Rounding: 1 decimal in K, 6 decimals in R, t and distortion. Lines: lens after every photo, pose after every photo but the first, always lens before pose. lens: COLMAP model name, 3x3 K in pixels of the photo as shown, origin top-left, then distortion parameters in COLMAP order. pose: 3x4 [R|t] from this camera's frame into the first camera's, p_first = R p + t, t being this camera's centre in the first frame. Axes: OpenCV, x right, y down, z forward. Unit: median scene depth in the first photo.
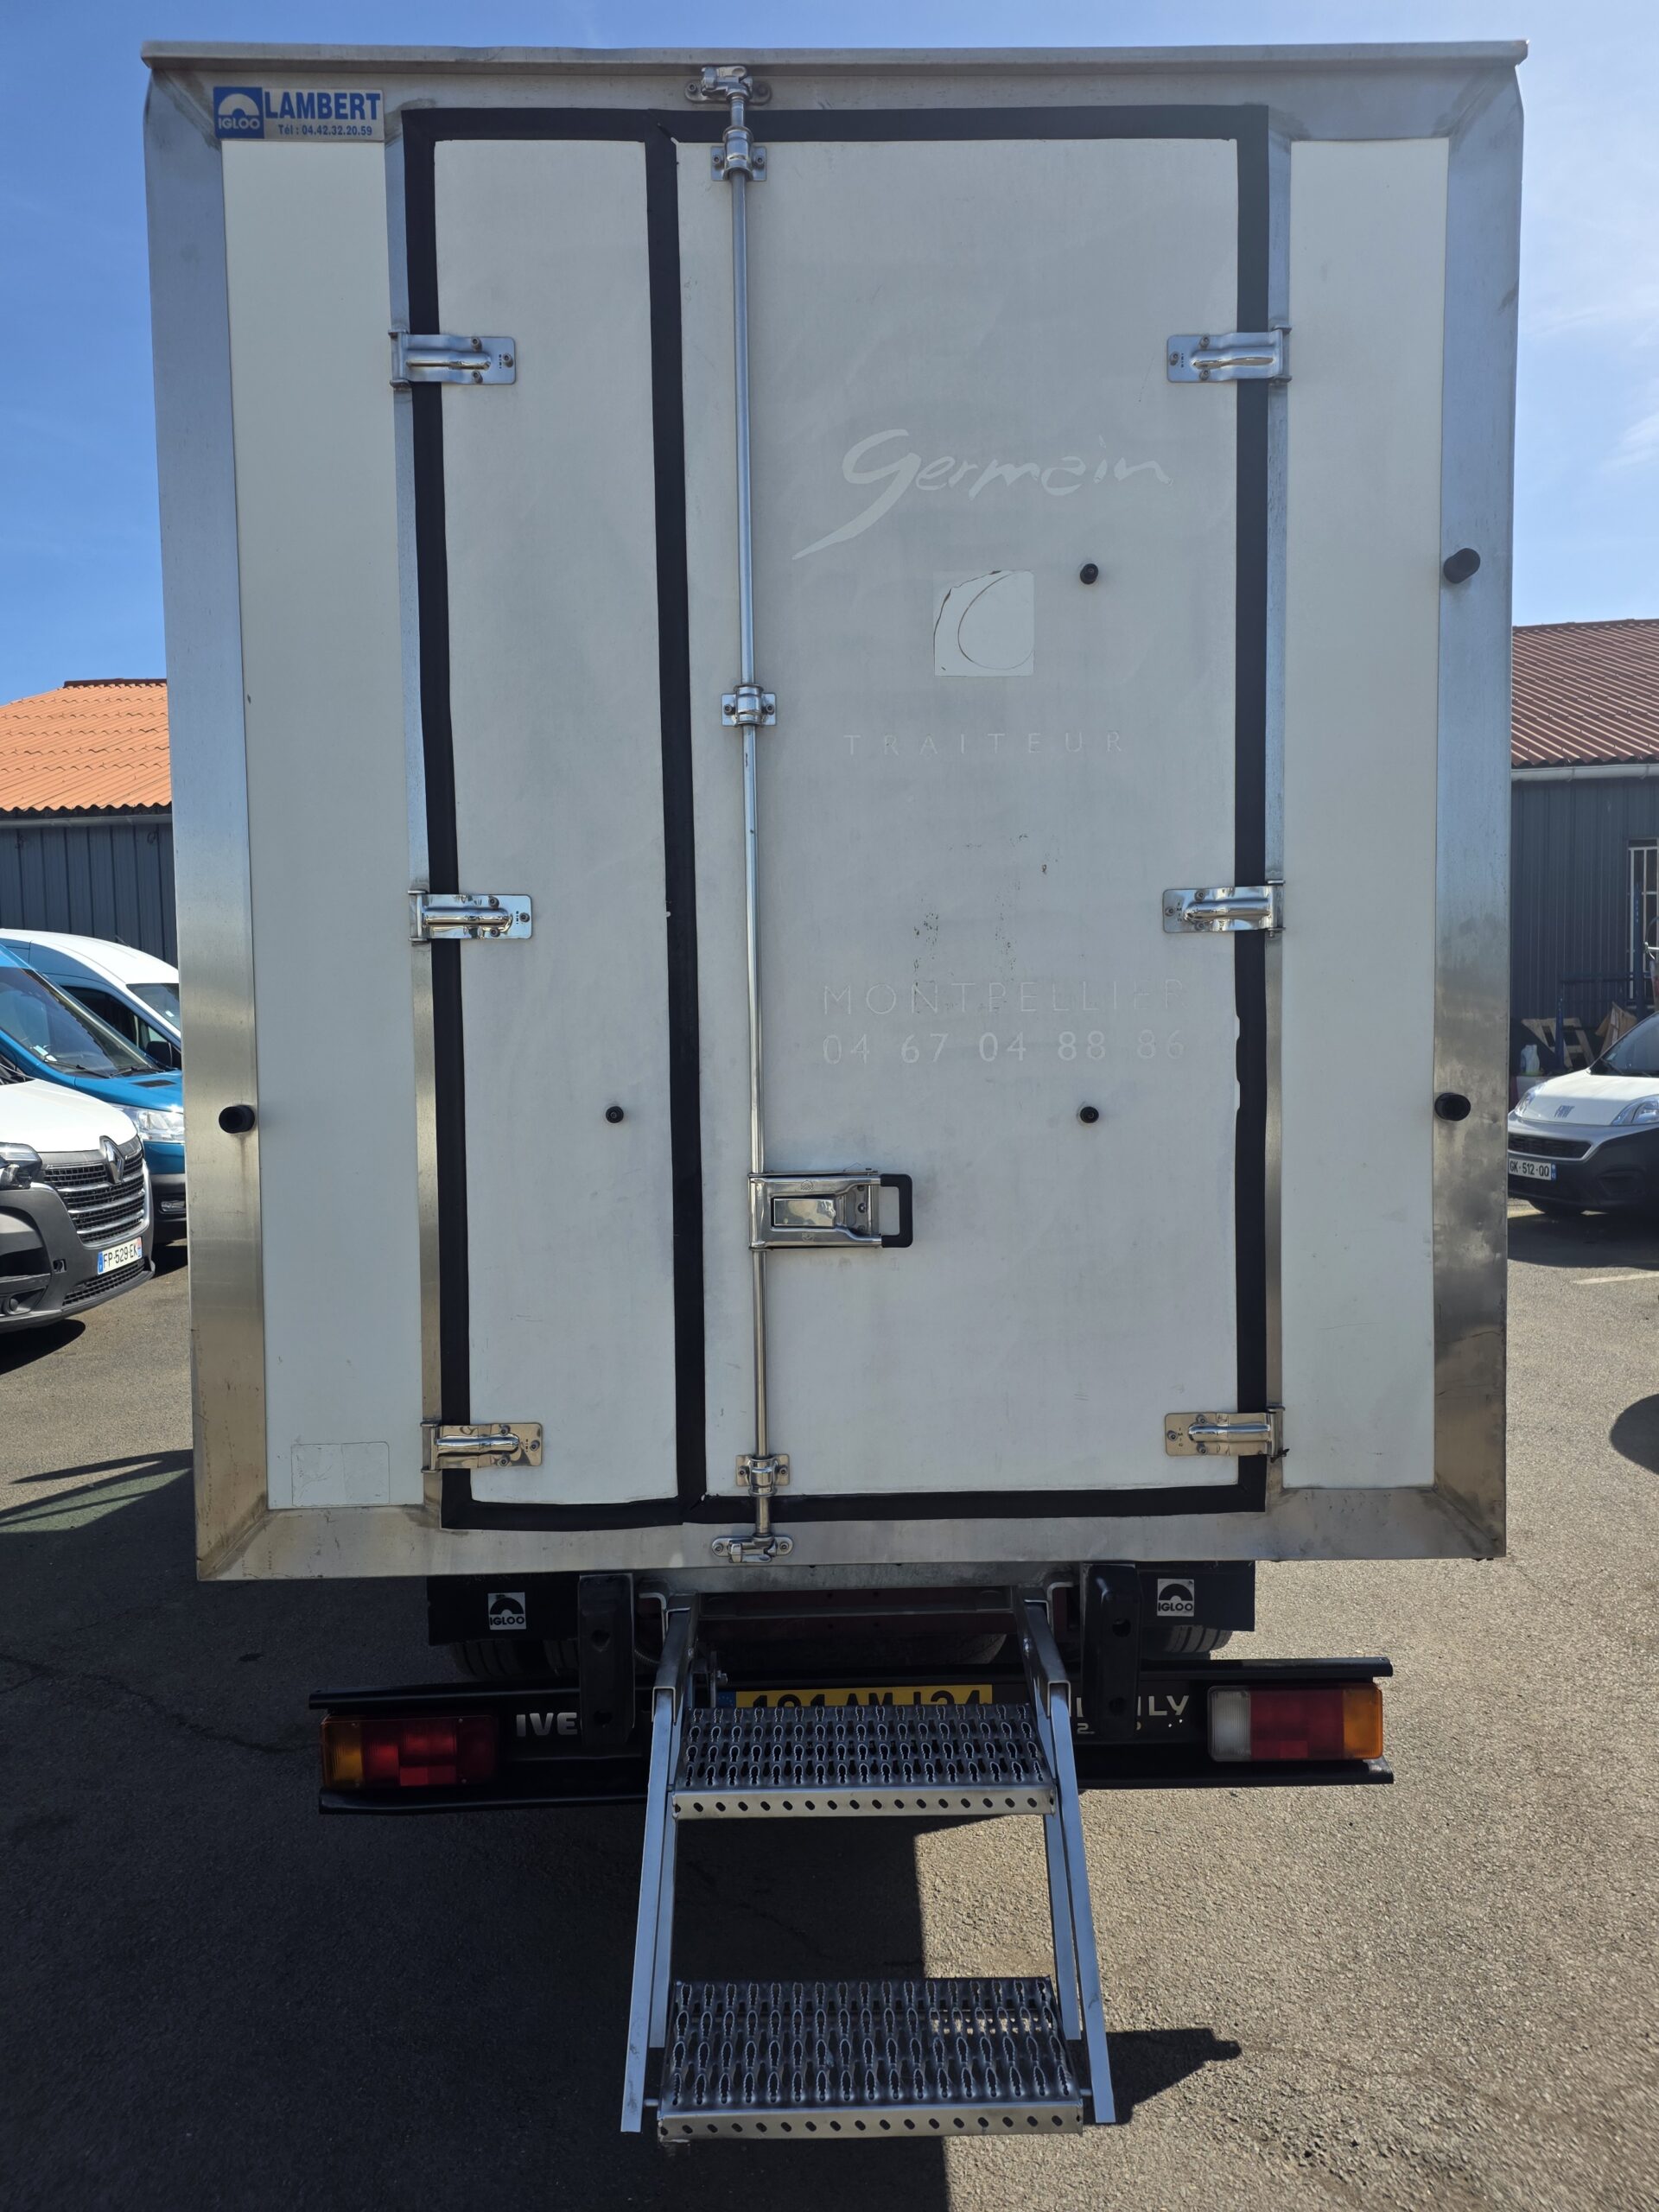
lens RADIAL K [[1481.7, 0, 821.9], [0, 1481.7, 1100.4], [0, 0, 1]] dist [0.079097, -0.036725]
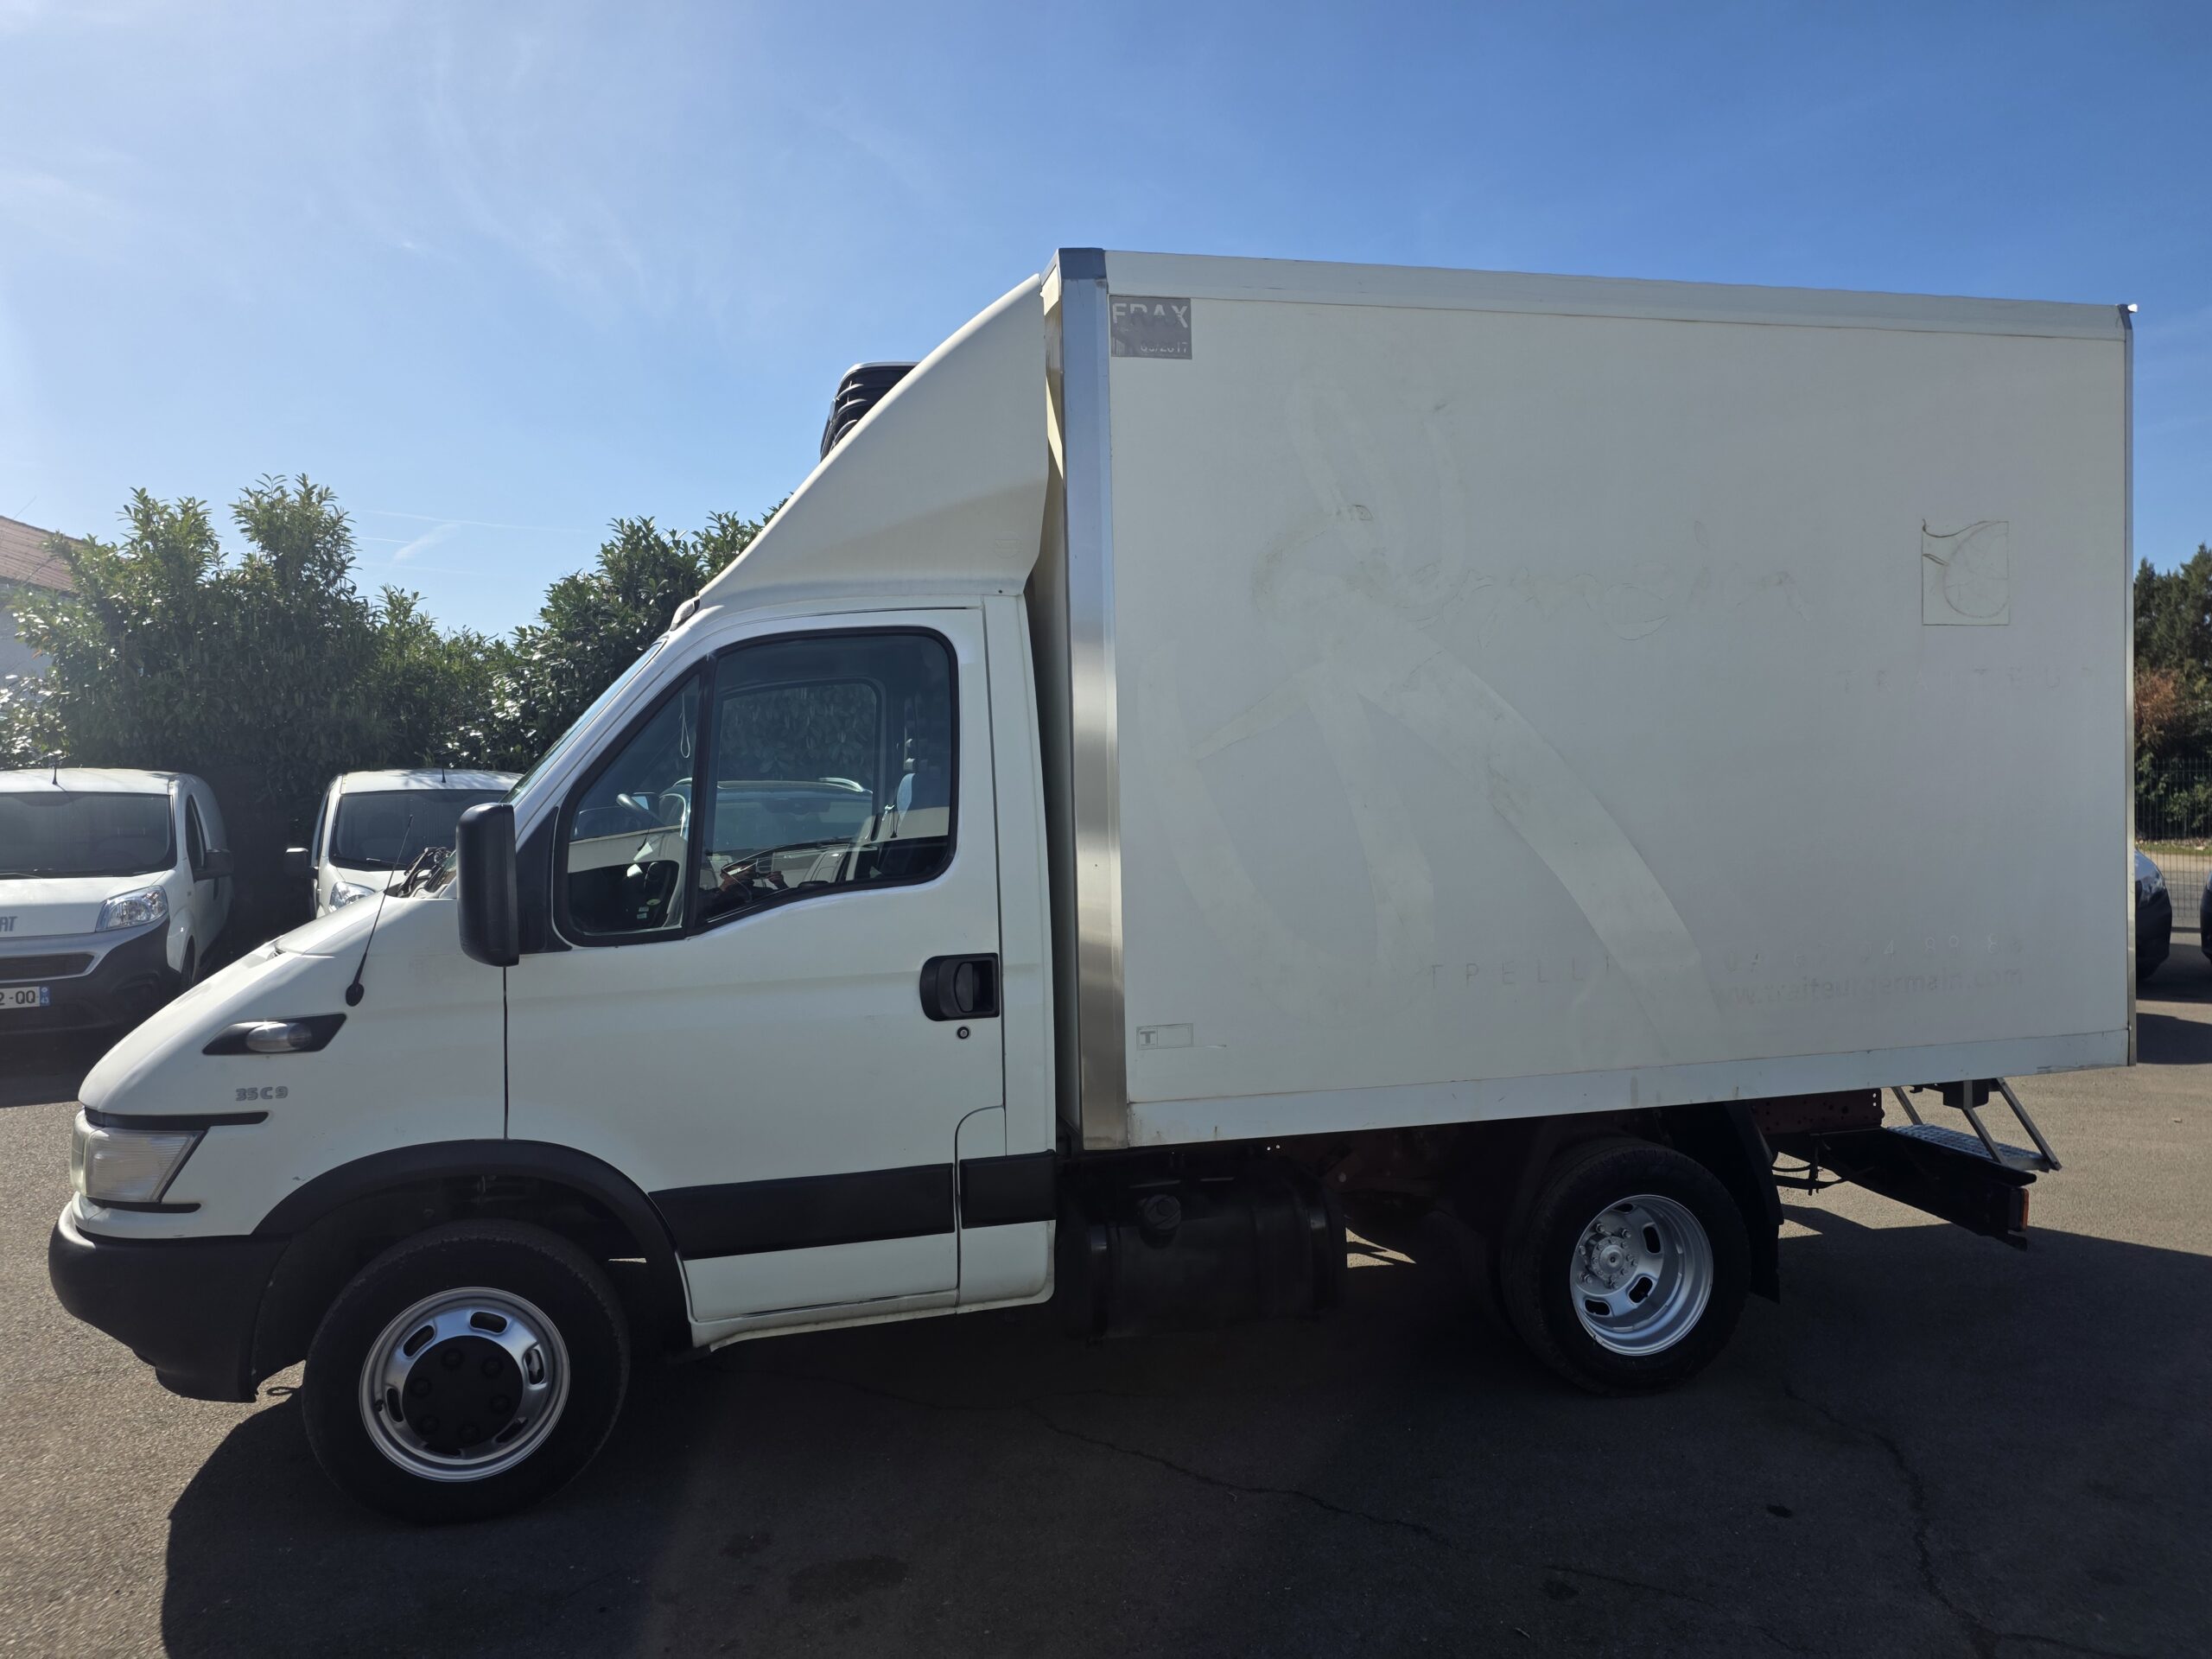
lens RADIAL K [[1492.0, 0, 1097.5], [0, 1492.0, 779.6], [0, 0, 1]] dist [0.036262, 0.000869]
pose [[-0.243097, 0.019462, 0.969807, -1.987295], [0.067538, 0.997712, -0.003092, -0.128388], [-0.967648, 0.064747, -0.243855, 2.738807]]
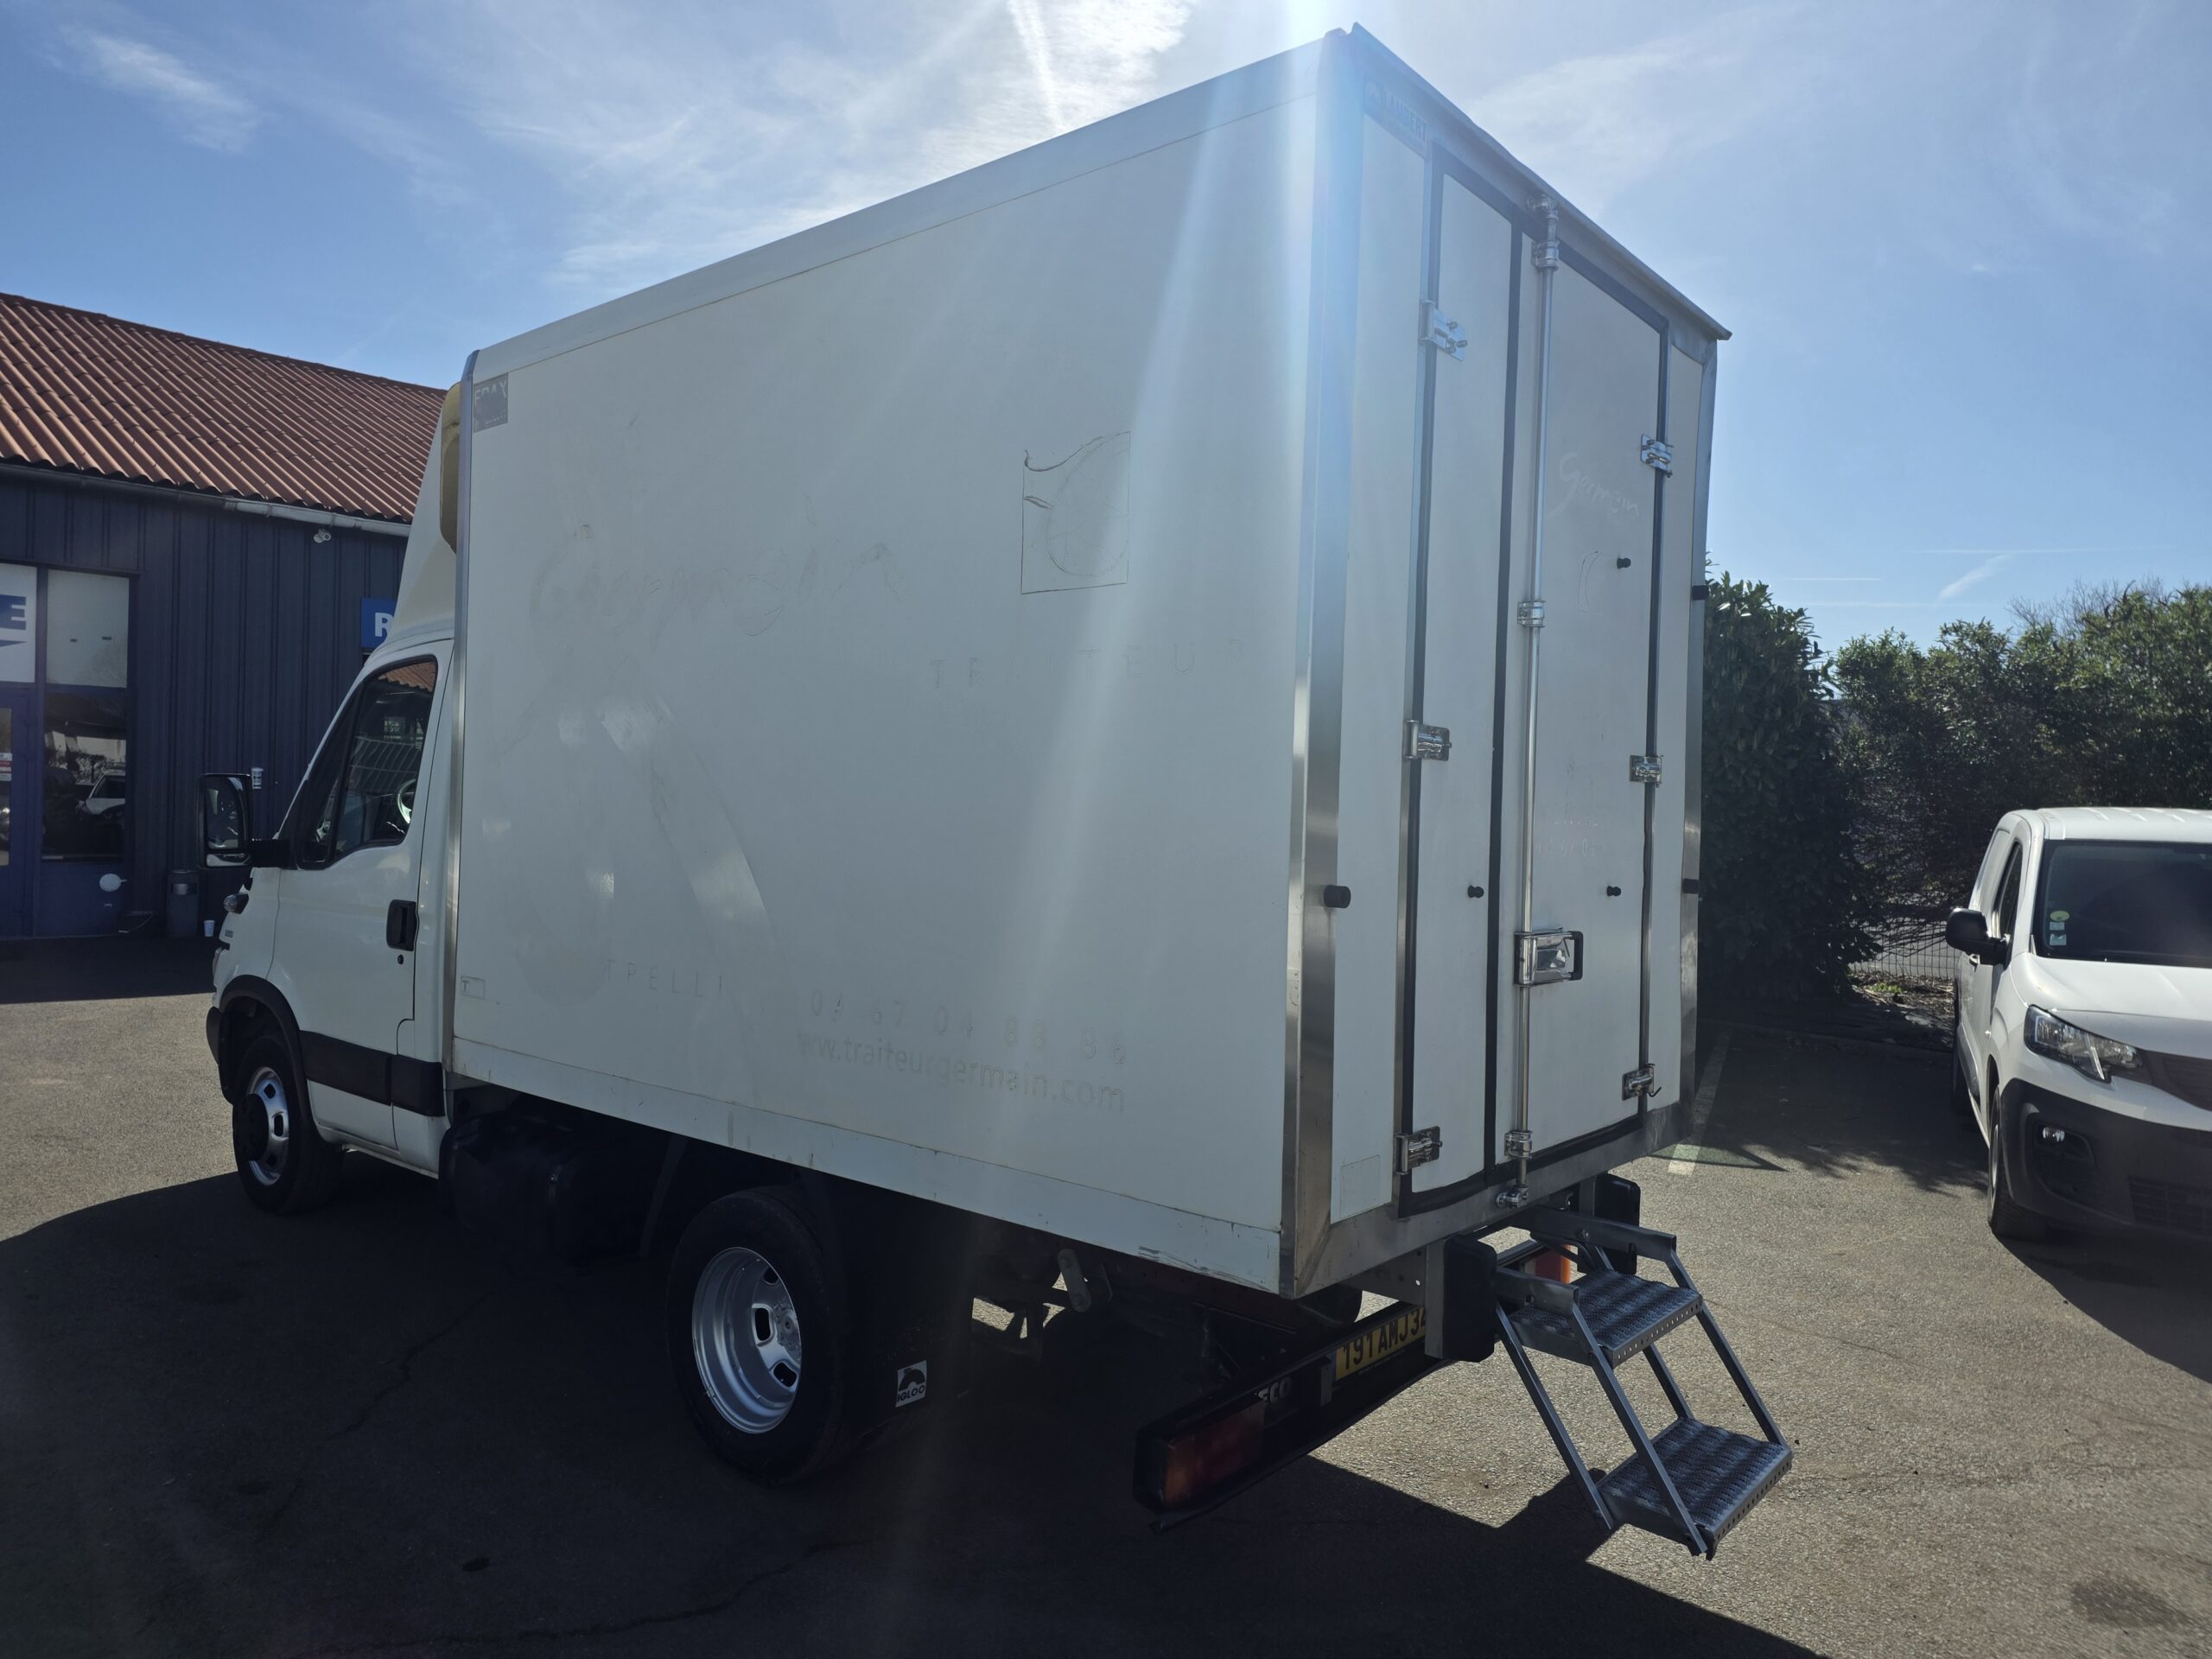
lens RADIAL K [[1467.3, 0, 1115.8], [0, 1467.3, 802.0], [0, 0, 1]] dist [0.113056, -0.092197]
pose [[0.652705, 0.042117, 0.756440, -1.375262], [-0.008551, 0.998800, -0.048233, -0.004653], [-0.757563, 0.025014, 0.652282, 0.354561]]
